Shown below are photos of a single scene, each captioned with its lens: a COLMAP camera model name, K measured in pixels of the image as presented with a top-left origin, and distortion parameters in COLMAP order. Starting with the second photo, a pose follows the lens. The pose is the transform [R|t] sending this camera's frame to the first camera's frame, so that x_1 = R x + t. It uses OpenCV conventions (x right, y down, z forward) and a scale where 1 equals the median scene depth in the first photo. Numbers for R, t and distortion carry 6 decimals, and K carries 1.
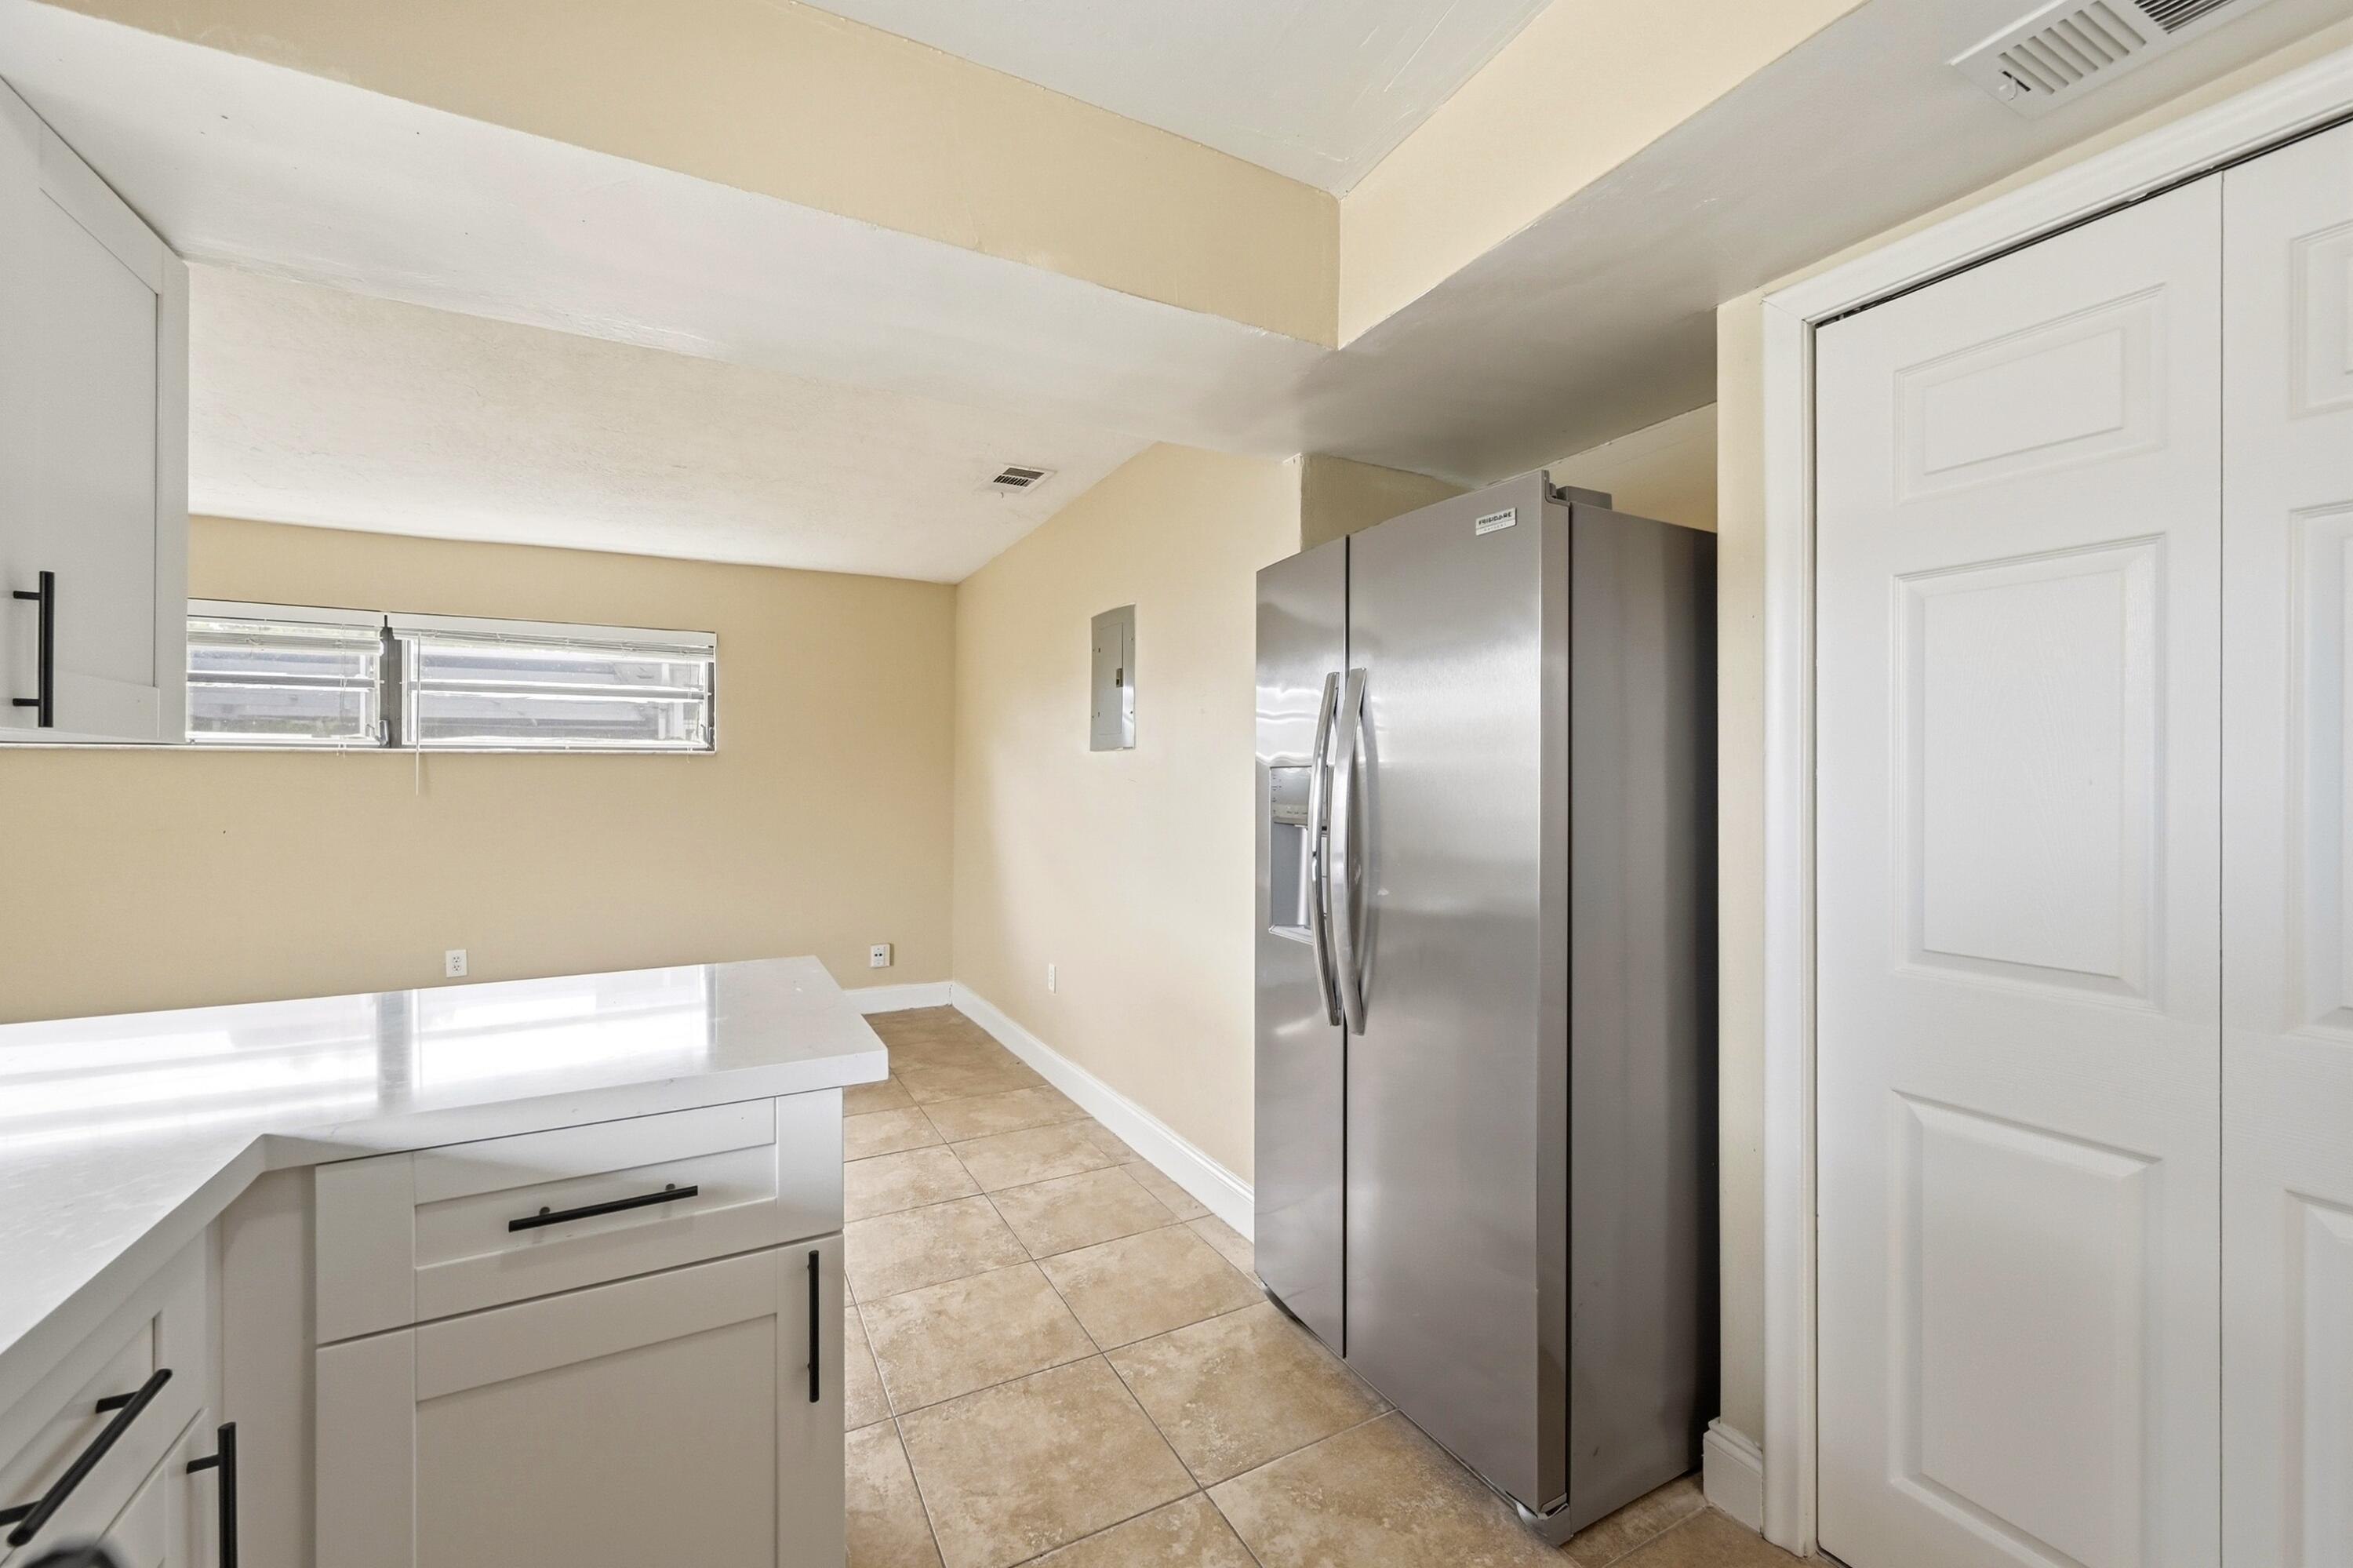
lens RADIAL K [[935.2, 0, 1171.0], [0, 935.2, 776.7], [0, 0, 1]] dist [-0.001990, 0.002034]
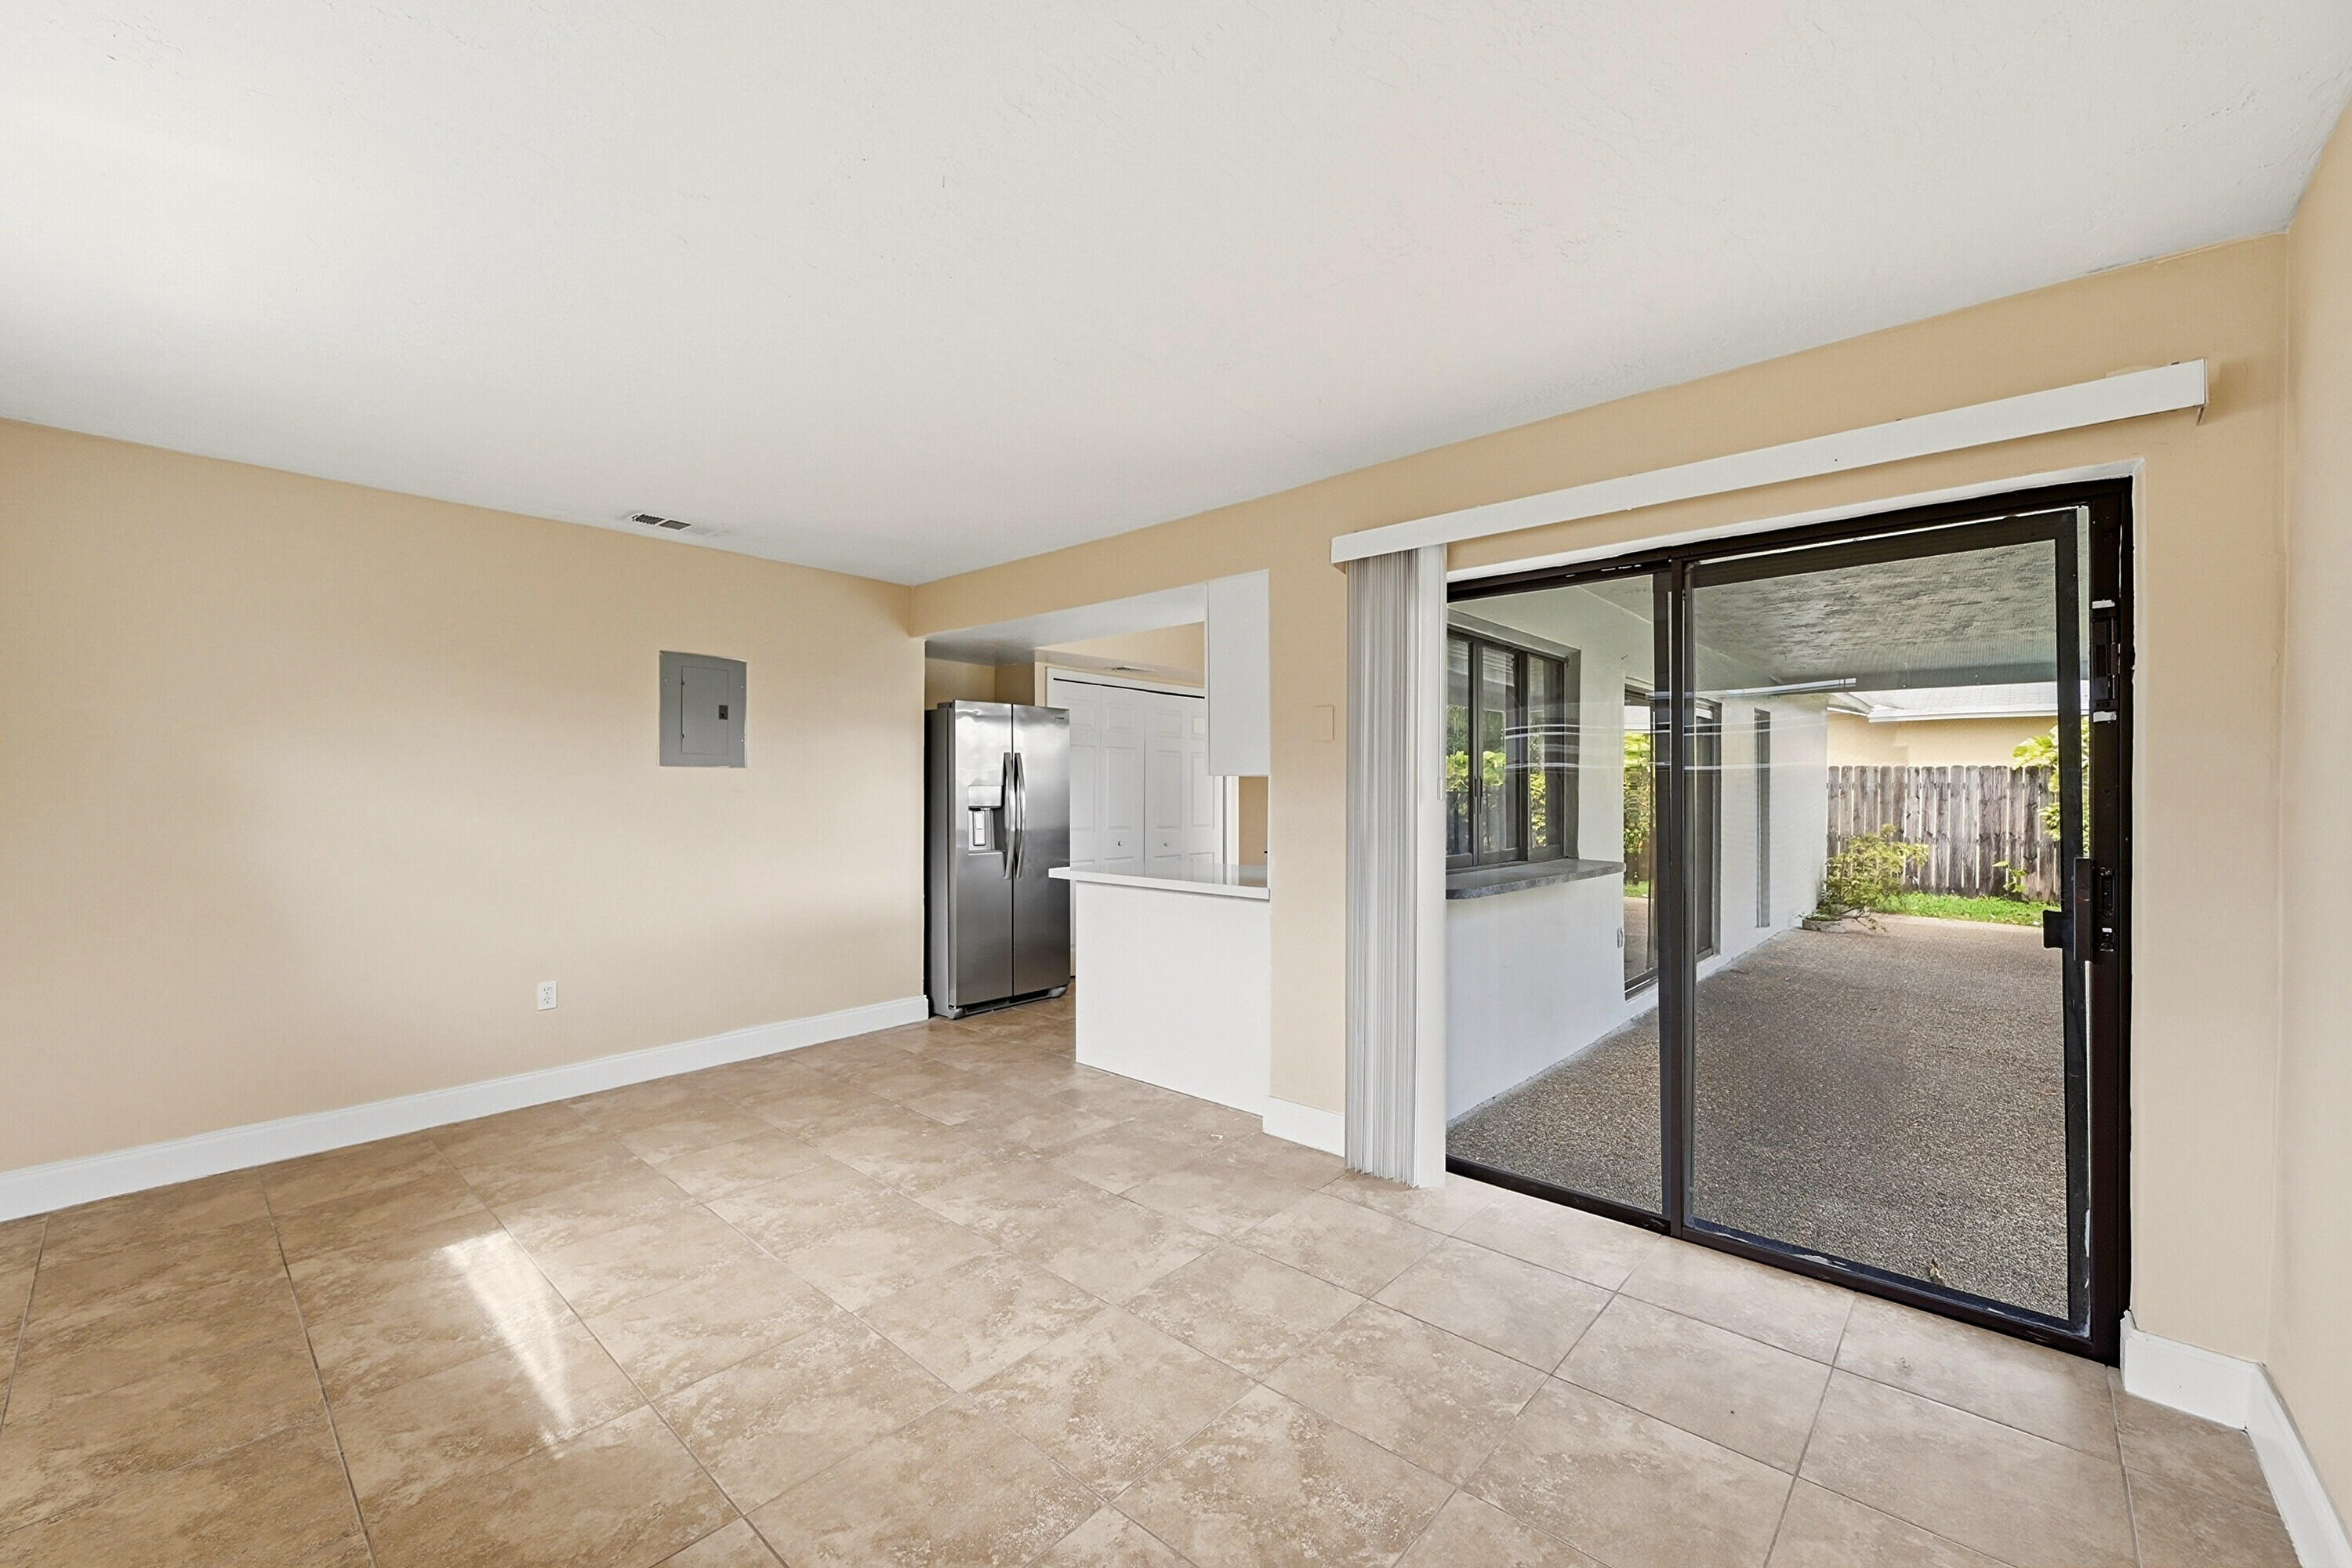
lens RADIAL K [[934.7, 0, 1173.4], [0, 934.7, 792.7], [0, 0, 1]] dist [-0.001990, 0.002034]
pose [[-0.347887, -0.003363, 0.937530, -2.008785], [-0.002104, 0.999994, 0.002806, 0.001120], [-0.937534, -0.000997, -0.347892, 1.163384]]
